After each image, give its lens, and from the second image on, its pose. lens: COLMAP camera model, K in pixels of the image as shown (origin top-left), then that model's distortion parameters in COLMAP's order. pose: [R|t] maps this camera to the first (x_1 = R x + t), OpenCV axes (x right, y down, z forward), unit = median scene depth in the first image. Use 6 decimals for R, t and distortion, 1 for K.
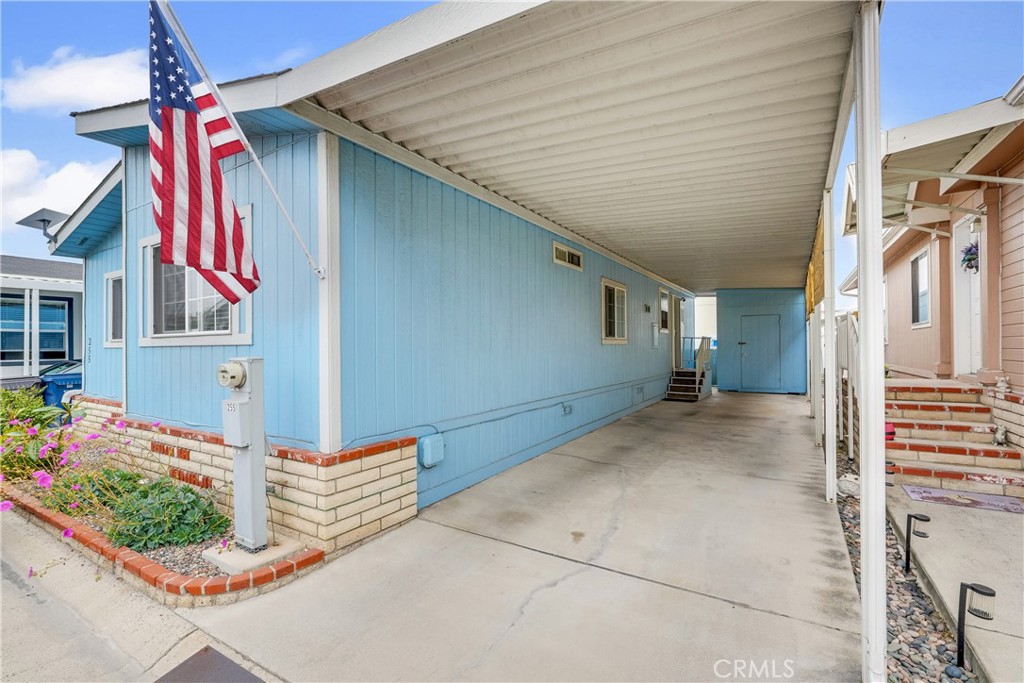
lens RADIAL K [[457.9, 0, 512.8], [0, 457.9, 348.9], [0, 0, 1]] dist [-0.007687, 0.000102]
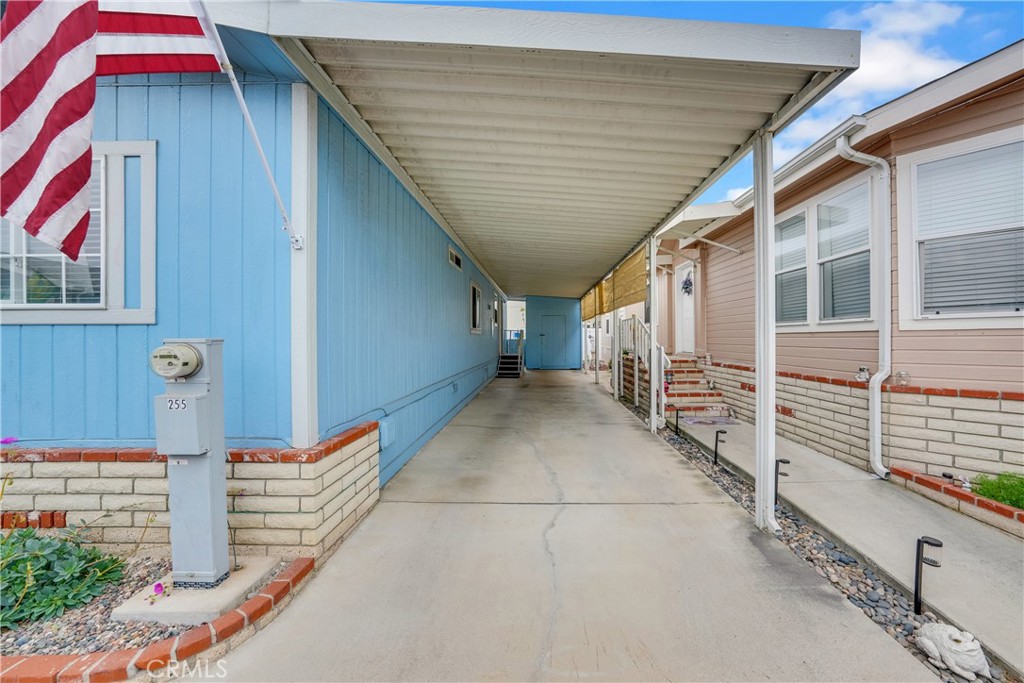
lens RADIAL K [[367.6, 0, 522.8], [0, 367.6, 341.2], [0, 0, 1]] dist [-0.028538, 0.007326]
pose [[0.848685, 0.002427, 0.528893, -0.378452], [-0.002542, 0.999997, -0.000511, 0.019572], [-0.528892, -0.000911, 0.848689, 0.165084]]
